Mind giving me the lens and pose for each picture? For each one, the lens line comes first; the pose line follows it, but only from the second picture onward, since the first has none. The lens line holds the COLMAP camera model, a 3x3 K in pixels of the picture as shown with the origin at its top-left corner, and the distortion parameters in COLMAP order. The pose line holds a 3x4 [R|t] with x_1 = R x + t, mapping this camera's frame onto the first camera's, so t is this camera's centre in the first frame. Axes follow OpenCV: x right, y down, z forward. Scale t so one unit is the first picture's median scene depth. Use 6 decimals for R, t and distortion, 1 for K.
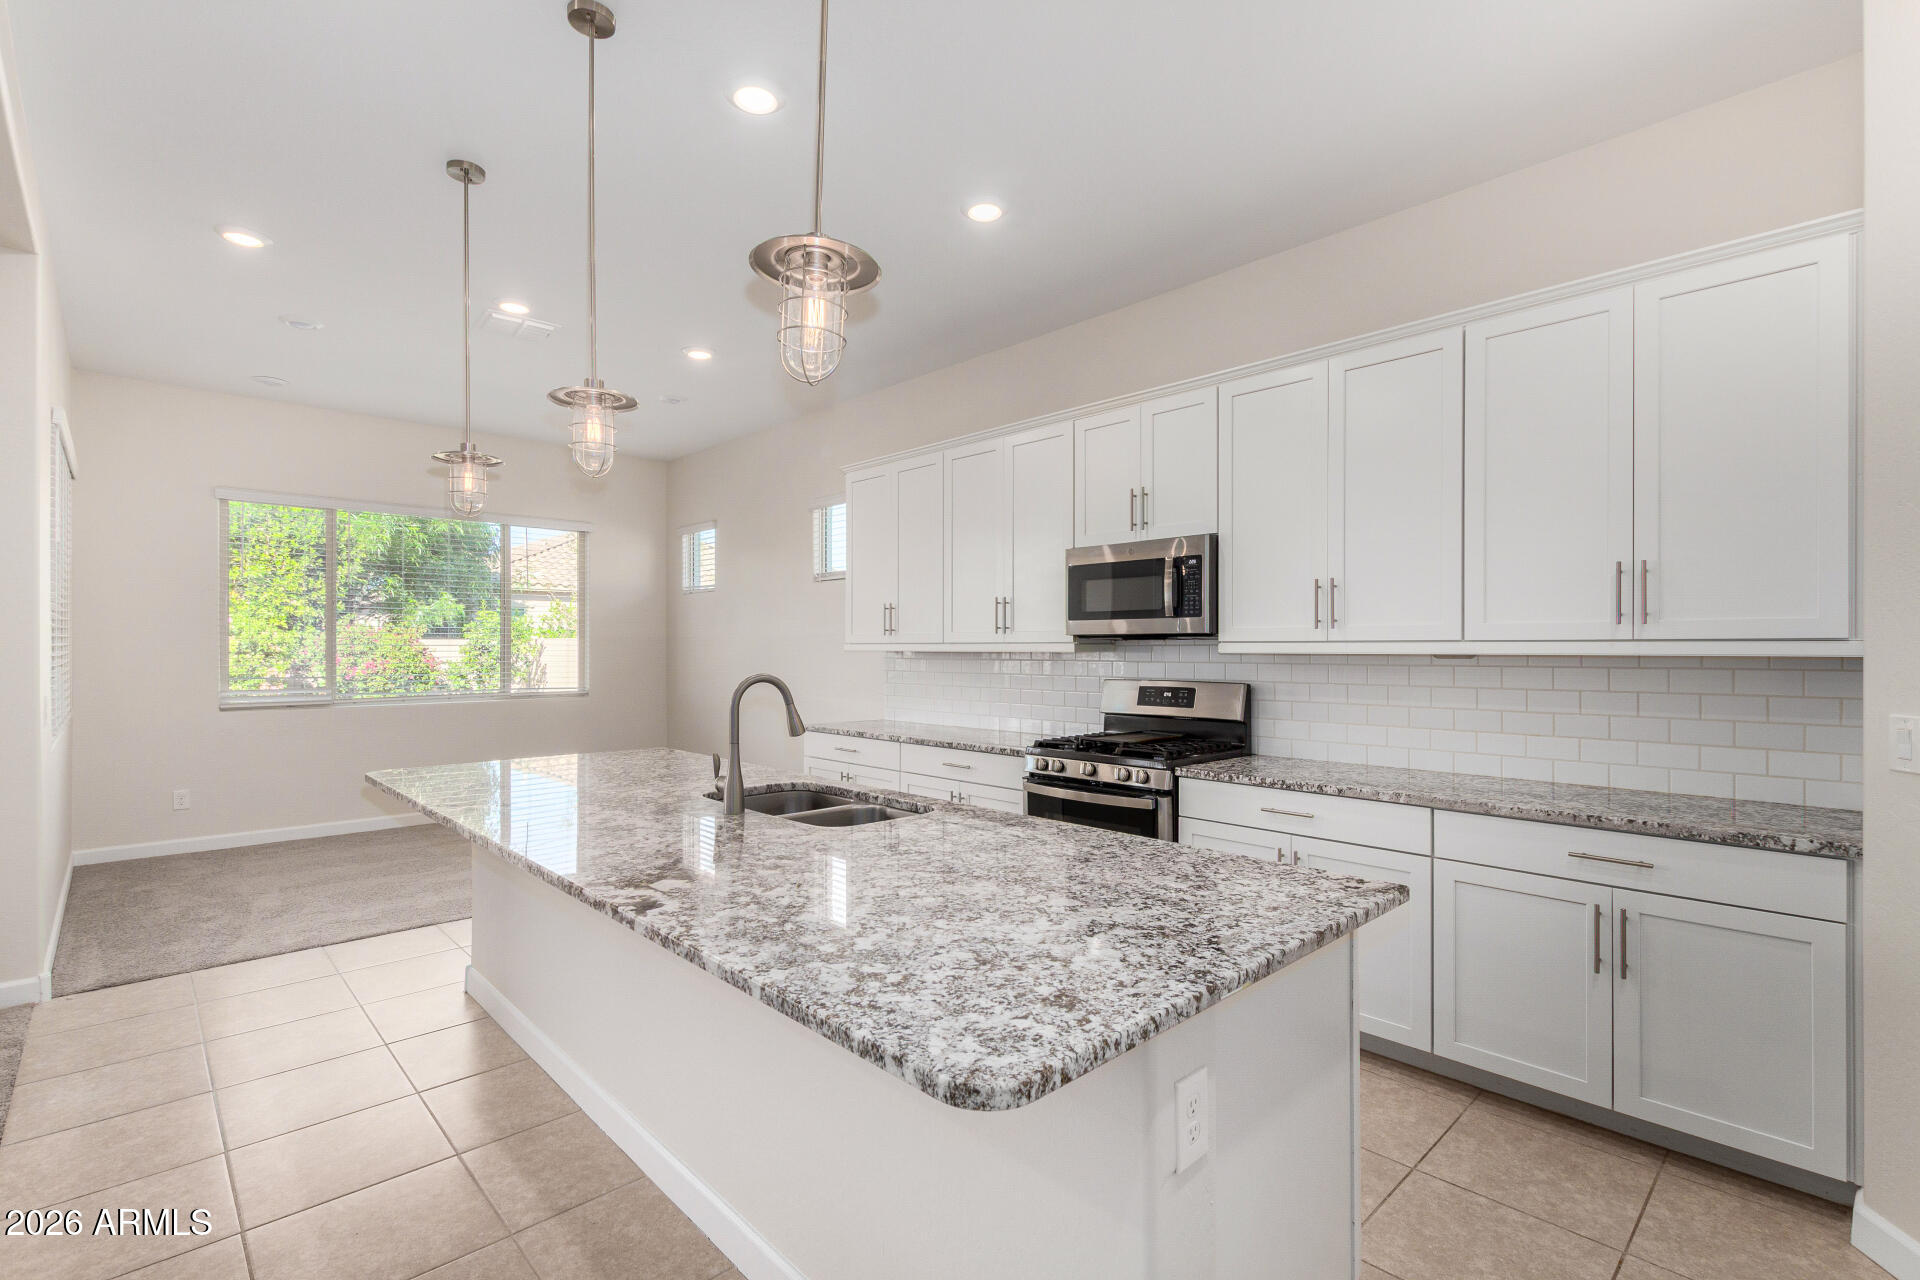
lens RADIAL K [[876.9, 0, 970.5], [0, 876.9, 649.4], [0, 0, 1]] dist [0.007205, -0.001798]
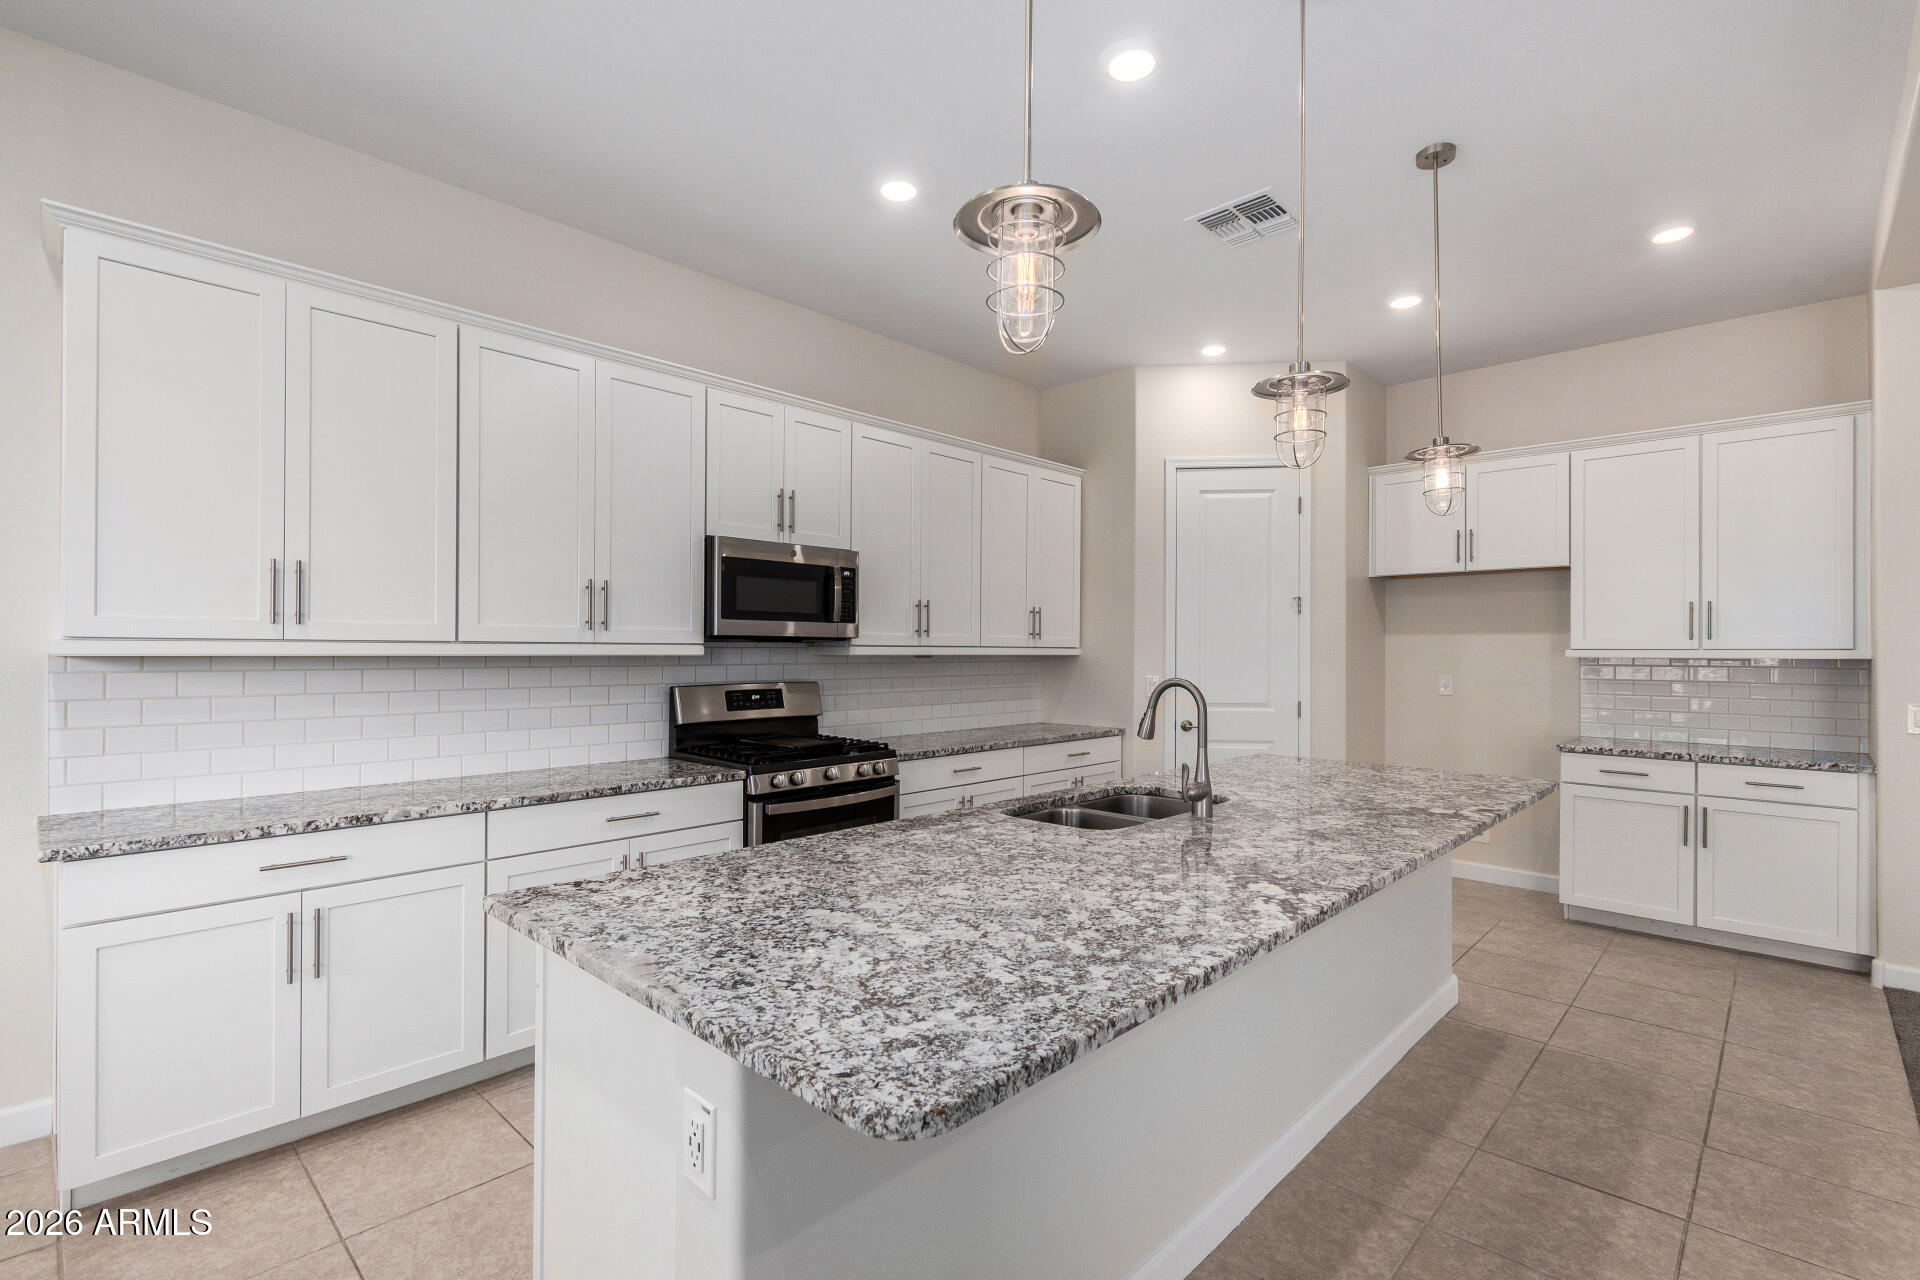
lens RADIAL K [[876.9, 0, 965.5], [0, 876.9, 643.3], [0, 0, 1]] dist [0.007205, -0.001798]
pose [[-0.046345, 0.008247, 0.998891, -0.822138], [-0.002329, 0.999962, -0.008364, -0.001907], [-0.998923, -0.002714, -0.046324, 0.854073]]
